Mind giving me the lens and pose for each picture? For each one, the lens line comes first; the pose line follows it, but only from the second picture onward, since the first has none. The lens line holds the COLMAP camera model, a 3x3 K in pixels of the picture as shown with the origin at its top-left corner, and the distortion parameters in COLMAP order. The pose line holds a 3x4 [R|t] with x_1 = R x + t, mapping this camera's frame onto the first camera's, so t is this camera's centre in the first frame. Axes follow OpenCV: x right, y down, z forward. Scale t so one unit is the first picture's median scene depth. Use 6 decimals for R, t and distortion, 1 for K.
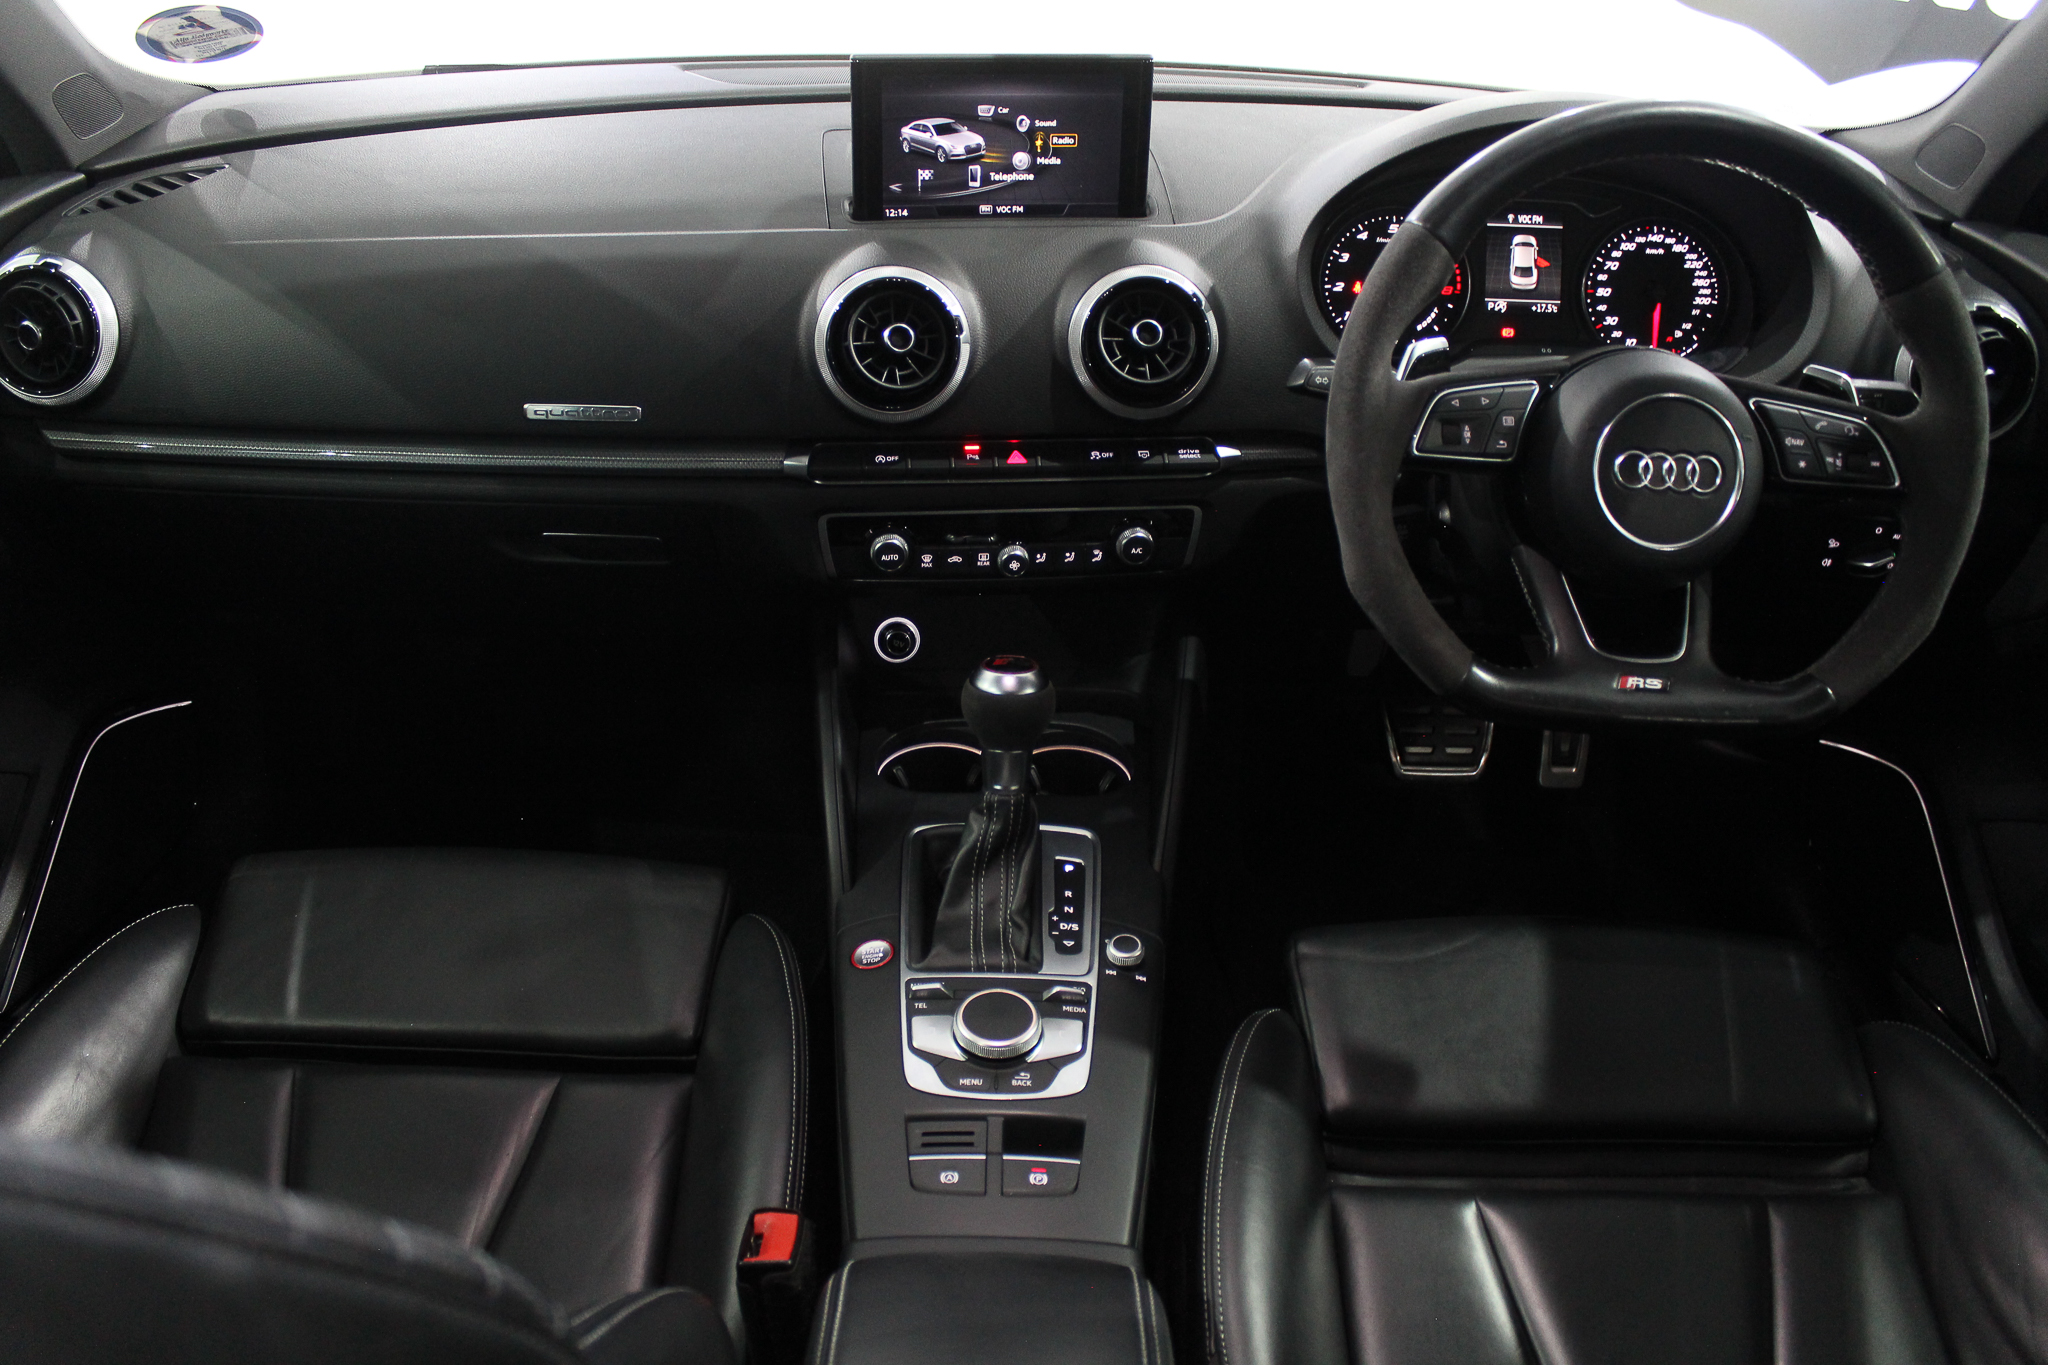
lens RADIAL K [[1706.9, 0, 1024.0], [0, 1706.9, 682.5], [0, 0, 1]] dist [-0.166926, 0.152092]
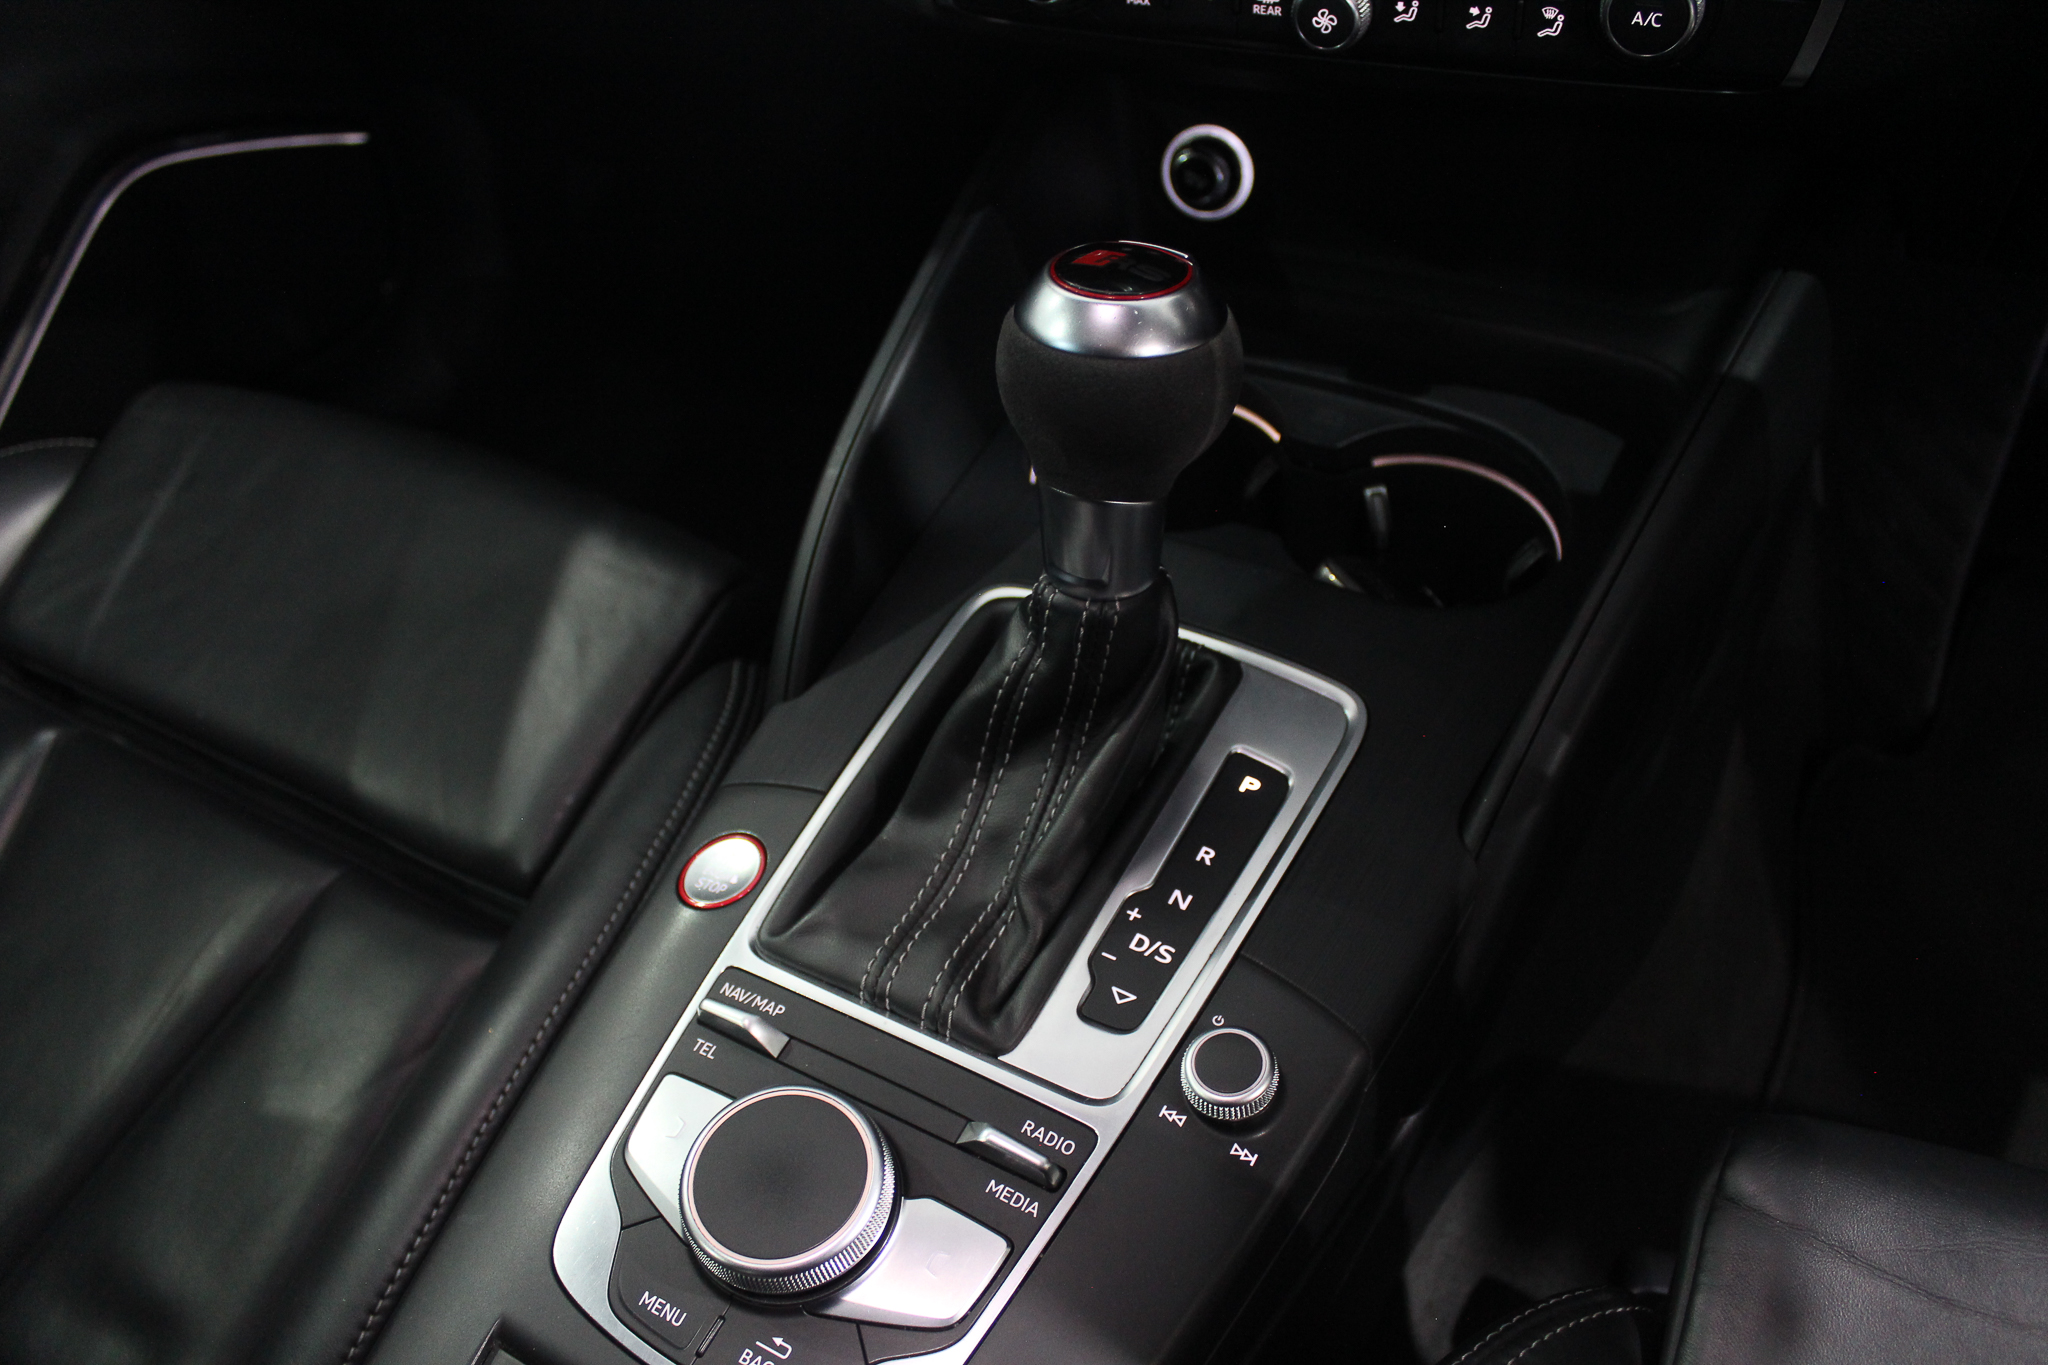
lens RADIAL K [[1706.9, 0, 1024.0], [0, 1706.9, 682.5], [0, 0, 1]] dist [-0.166926, 0.152092]
pose [[0.864272, 0.267545, -0.425974, 0.141802], [-0.135786, 0.939474, 0.314563, -0.035653], [0.484351, -0.214027, 0.848290, 0.597984]]
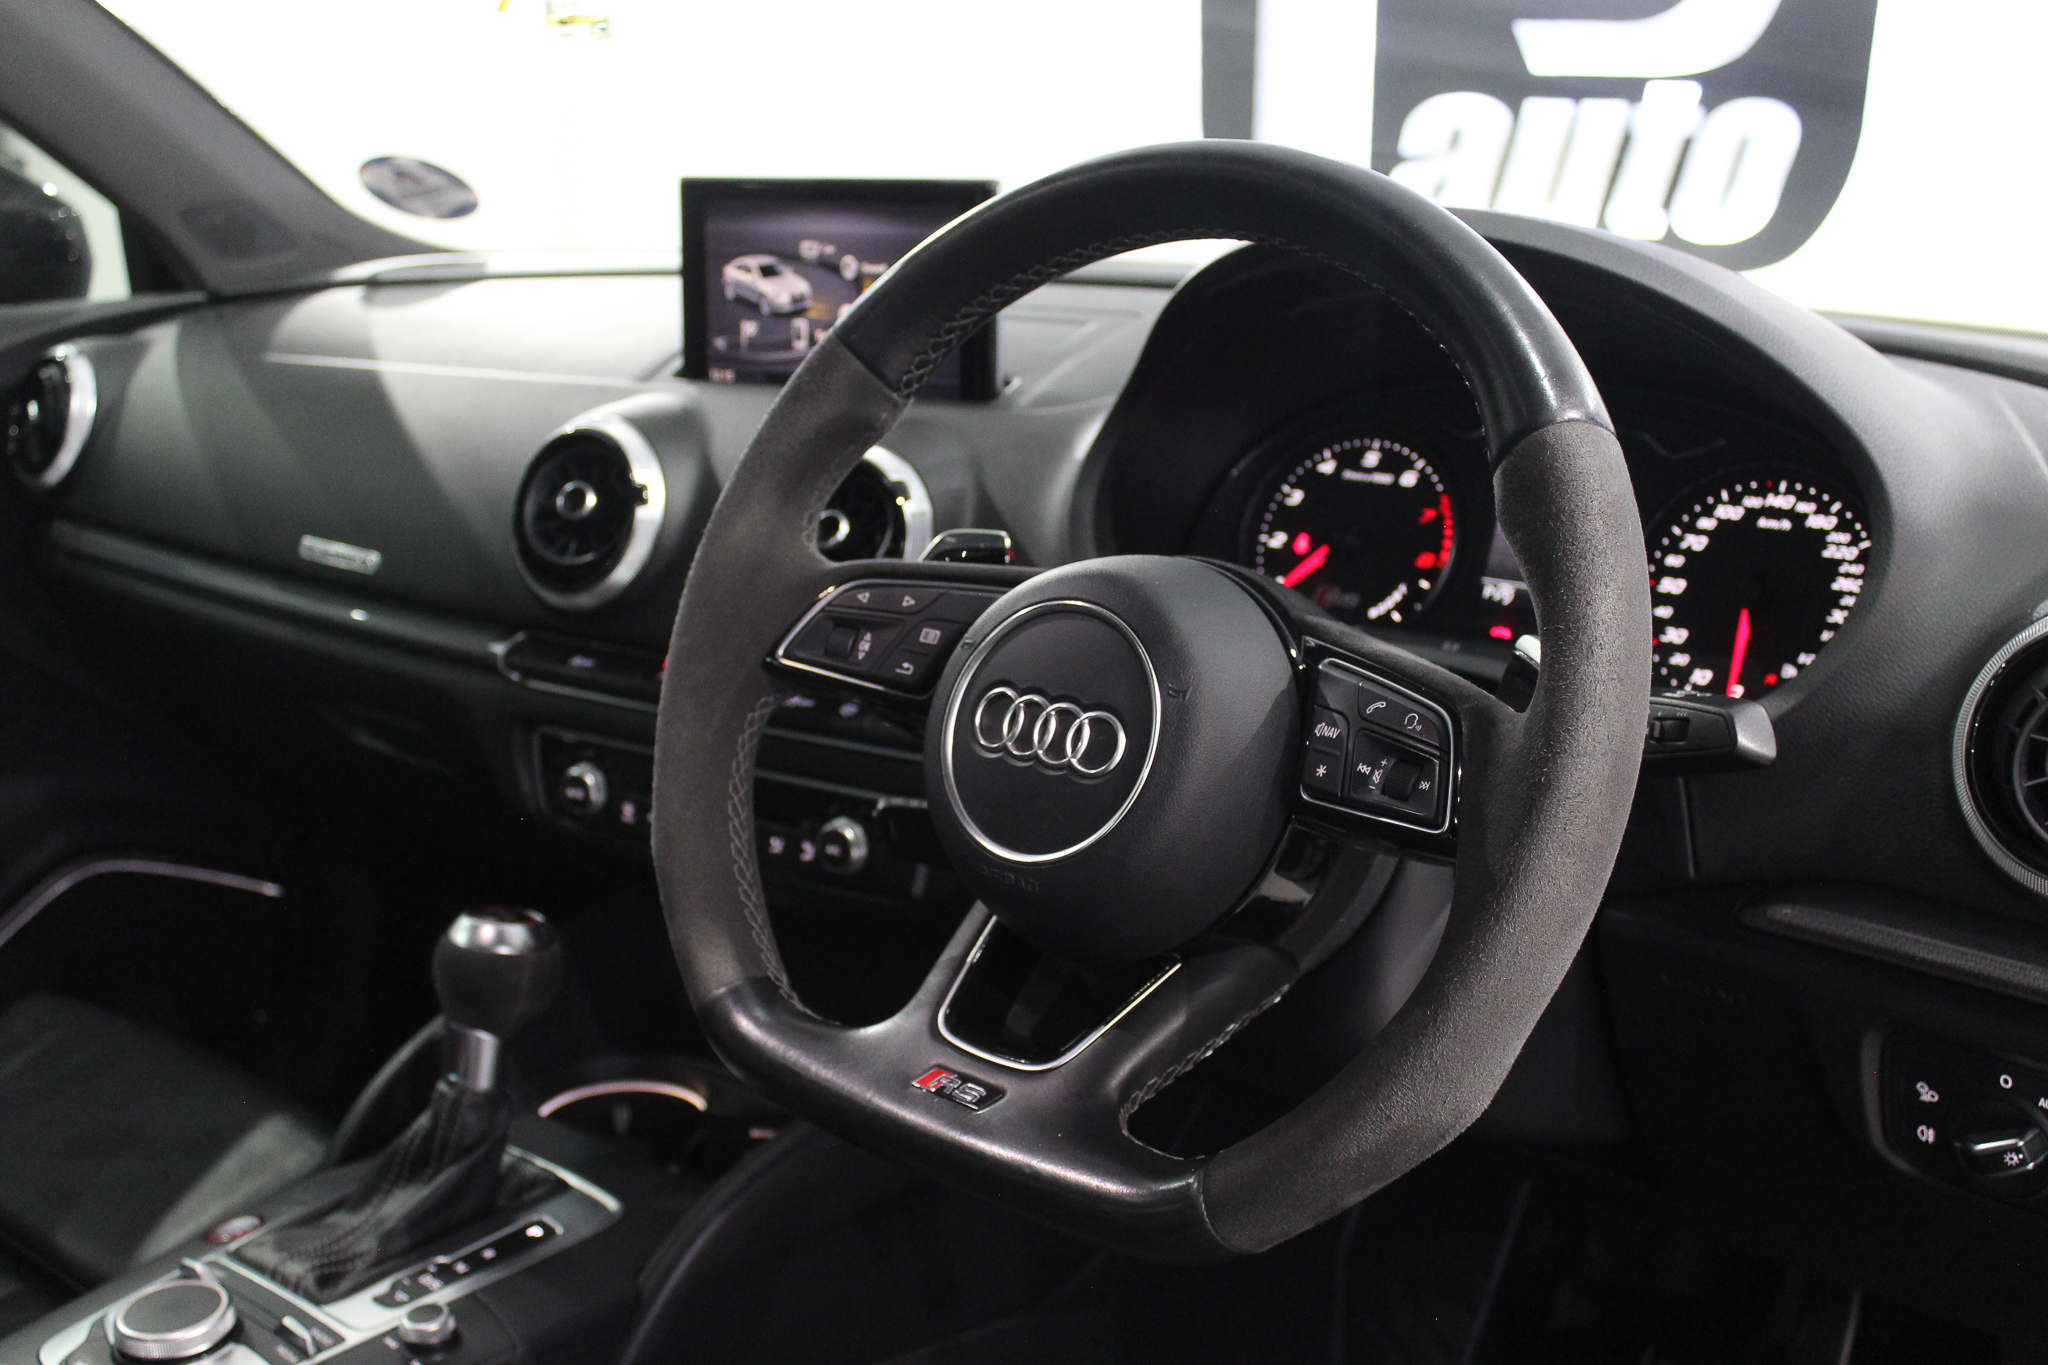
lens RADIAL K [[2324.7, 0, 1025.1], [0, 2324.7, 696.0], [0, 0, 1]] dist [-0.109113, 0.137602]
pose [[0.765438, 0.132702, -0.629678, 0.718422], [-0.302229, 0.938007, -0.169709, 0.001192], [0.568121, 0.320209, 0.758093, 0.306089]]
